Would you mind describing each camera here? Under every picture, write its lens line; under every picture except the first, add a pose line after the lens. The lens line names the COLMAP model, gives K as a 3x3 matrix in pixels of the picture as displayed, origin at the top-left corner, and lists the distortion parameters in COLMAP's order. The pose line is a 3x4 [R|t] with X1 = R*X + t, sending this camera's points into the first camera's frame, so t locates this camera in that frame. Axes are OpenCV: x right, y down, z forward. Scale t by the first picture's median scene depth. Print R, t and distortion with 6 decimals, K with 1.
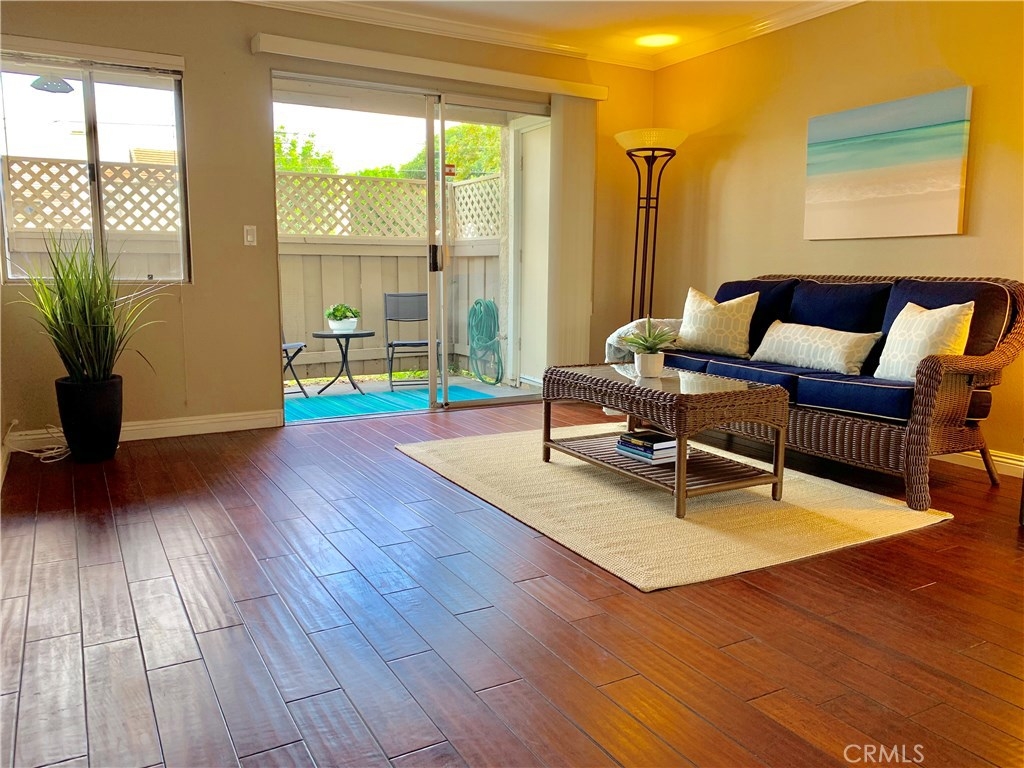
lens RADIAL K [[789.8, 0, 521.7], [0, 789.8, 380.3], [0, 0, 1]] dist [0.041821, -0.012877]
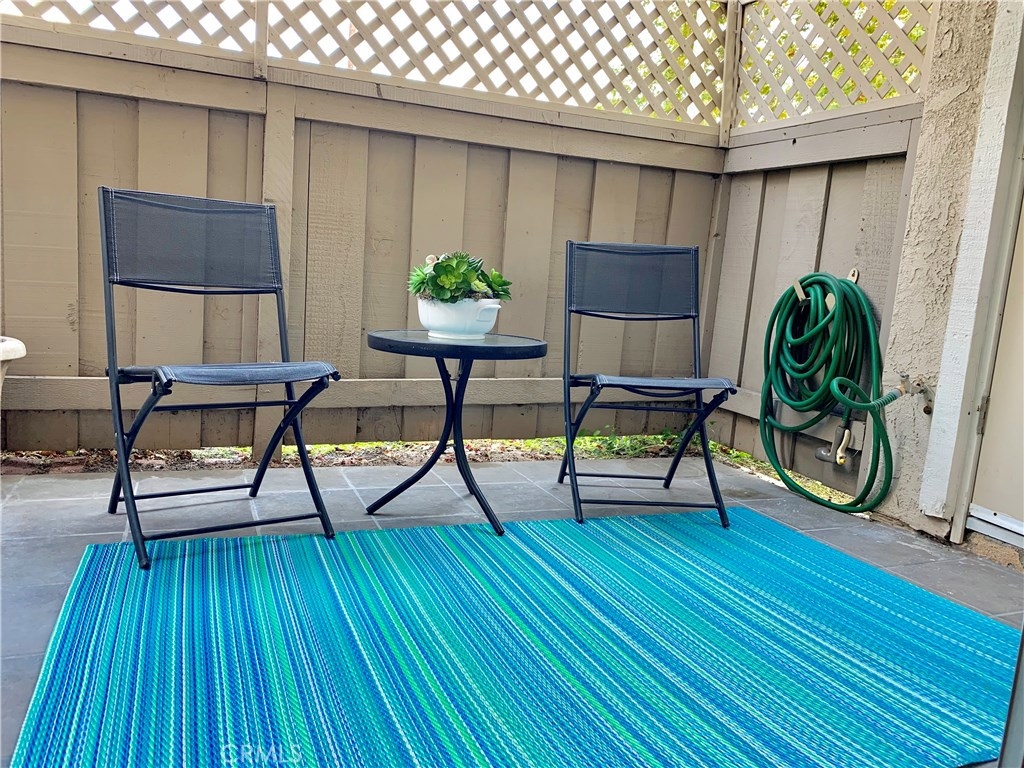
lens RADIAL K [[789.8, 0, 503.3], [0, 789.8, 381.8], [0, 0, 1]] dist [0.041821, -0.012877]
pose [[0.986779, 0.087359, -0.136509, -0.158219], [-0.087899, 0.996127, 0.002079, -0.044575], [0.136162, 0.009947, 0.990637, 0.668443]]
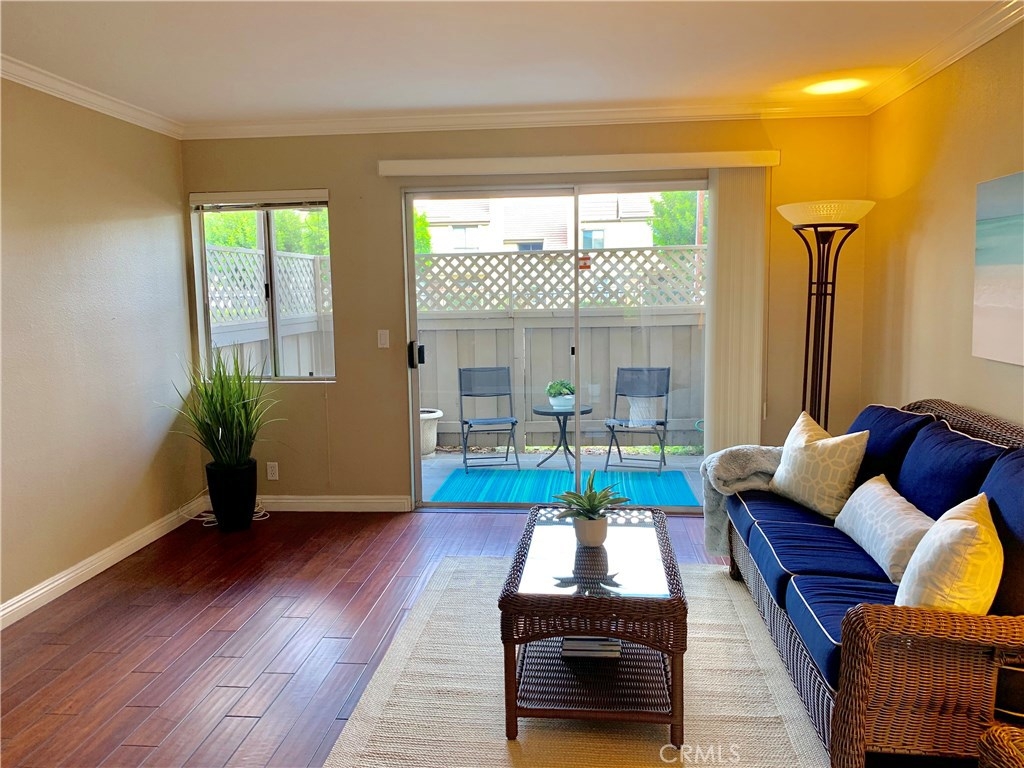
lens RADIAL K [[789.8, 0, 516.7], [0, 789.8, 389.0], [0, 0, 1]] dist [0.041821, -0.012877]
pose [[0.803439, 0.060937, -0.592260, 0.326079], [-0.064724, 0.997793, 0.014859, -0.097090], [0.591858, 0.026395, 0.805610, 0.152108]]
